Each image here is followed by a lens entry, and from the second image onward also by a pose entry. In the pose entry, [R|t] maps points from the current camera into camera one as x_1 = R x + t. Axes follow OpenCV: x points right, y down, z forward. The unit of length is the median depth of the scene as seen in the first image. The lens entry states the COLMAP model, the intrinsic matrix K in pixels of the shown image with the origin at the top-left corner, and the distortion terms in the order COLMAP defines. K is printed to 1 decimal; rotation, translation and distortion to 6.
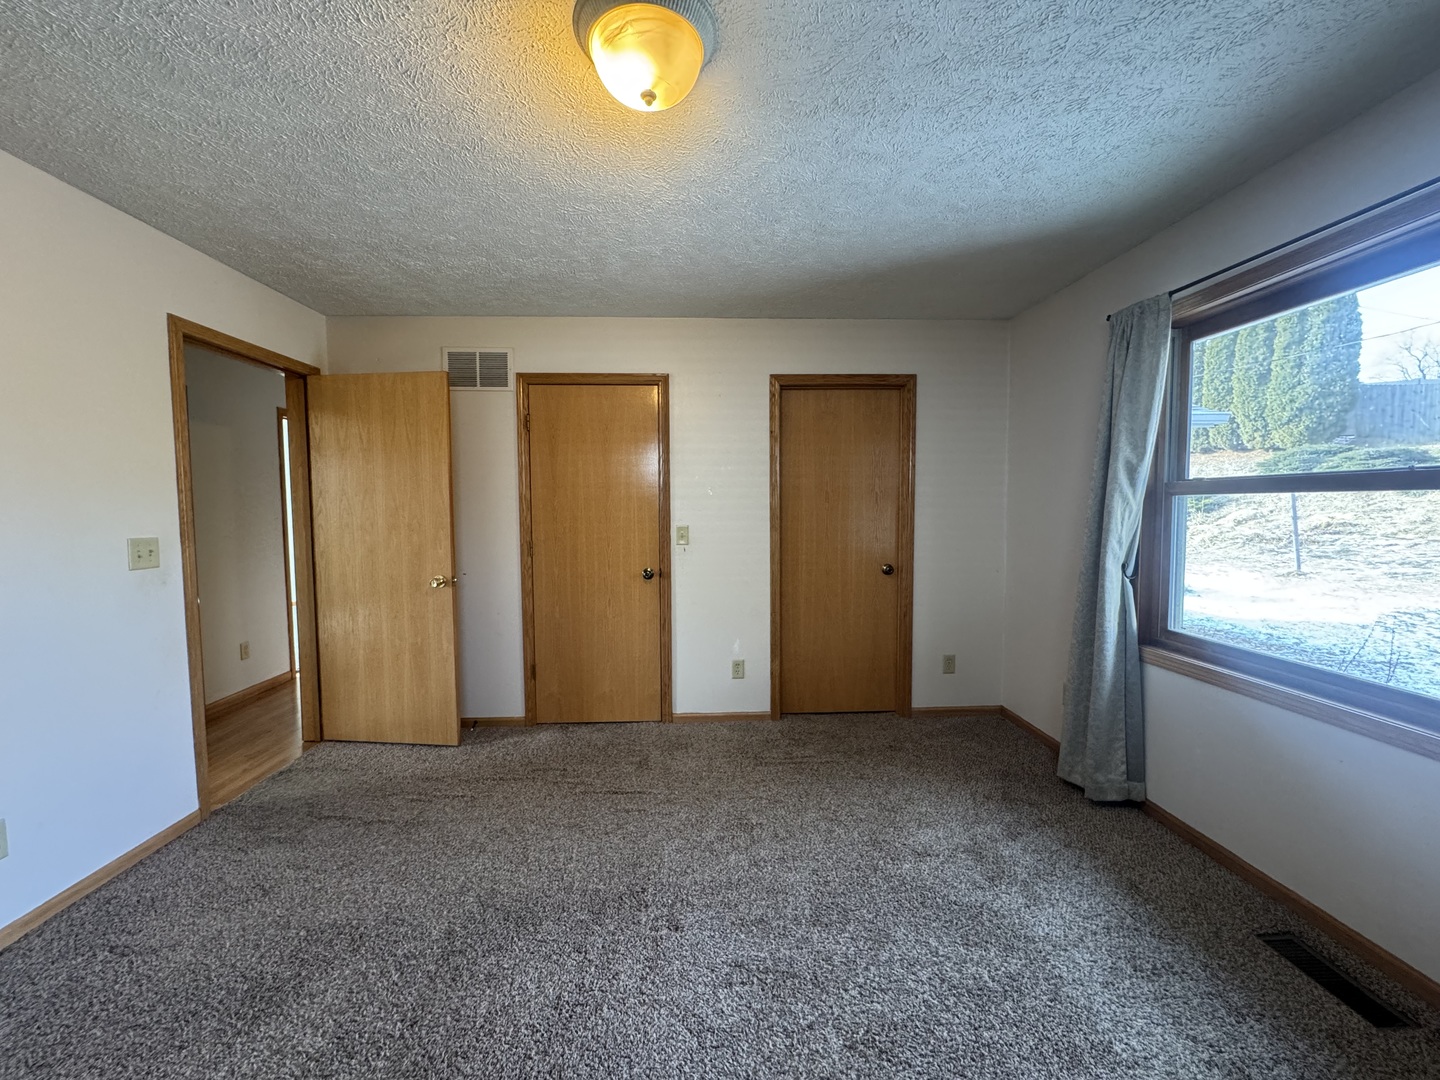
lens RADIAL K [[574.3, 0, 720.0], [0, 574.3, 540.0], [0, 0, 1]] dist [-0.000773, -0.000117]
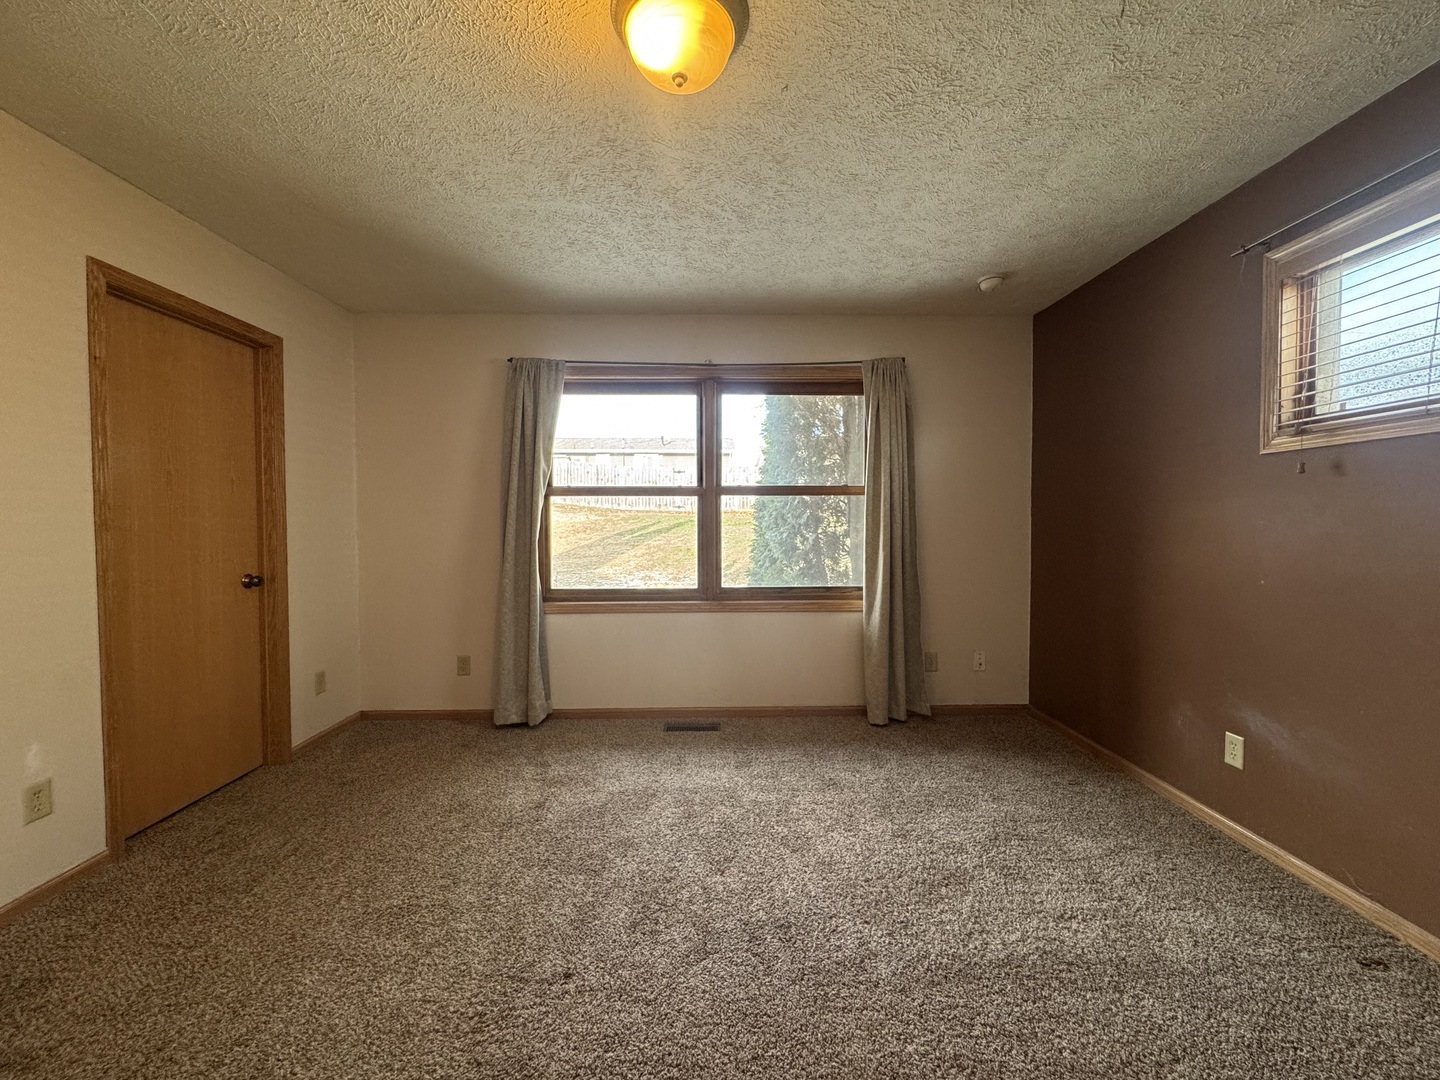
lens RADIAL K [[574.3, 0, 720.0], [0, 574.3, 540.0], [0, 0, 1]] dist [-0.000773, -0.000117]
pose [[0.029044, -0.026743, 0.999220, -0.507777], [0.057701, 0.998020, 0.025033, 0.015531], [-0.997911, 0.056929, 0.030529, 0.402170]]
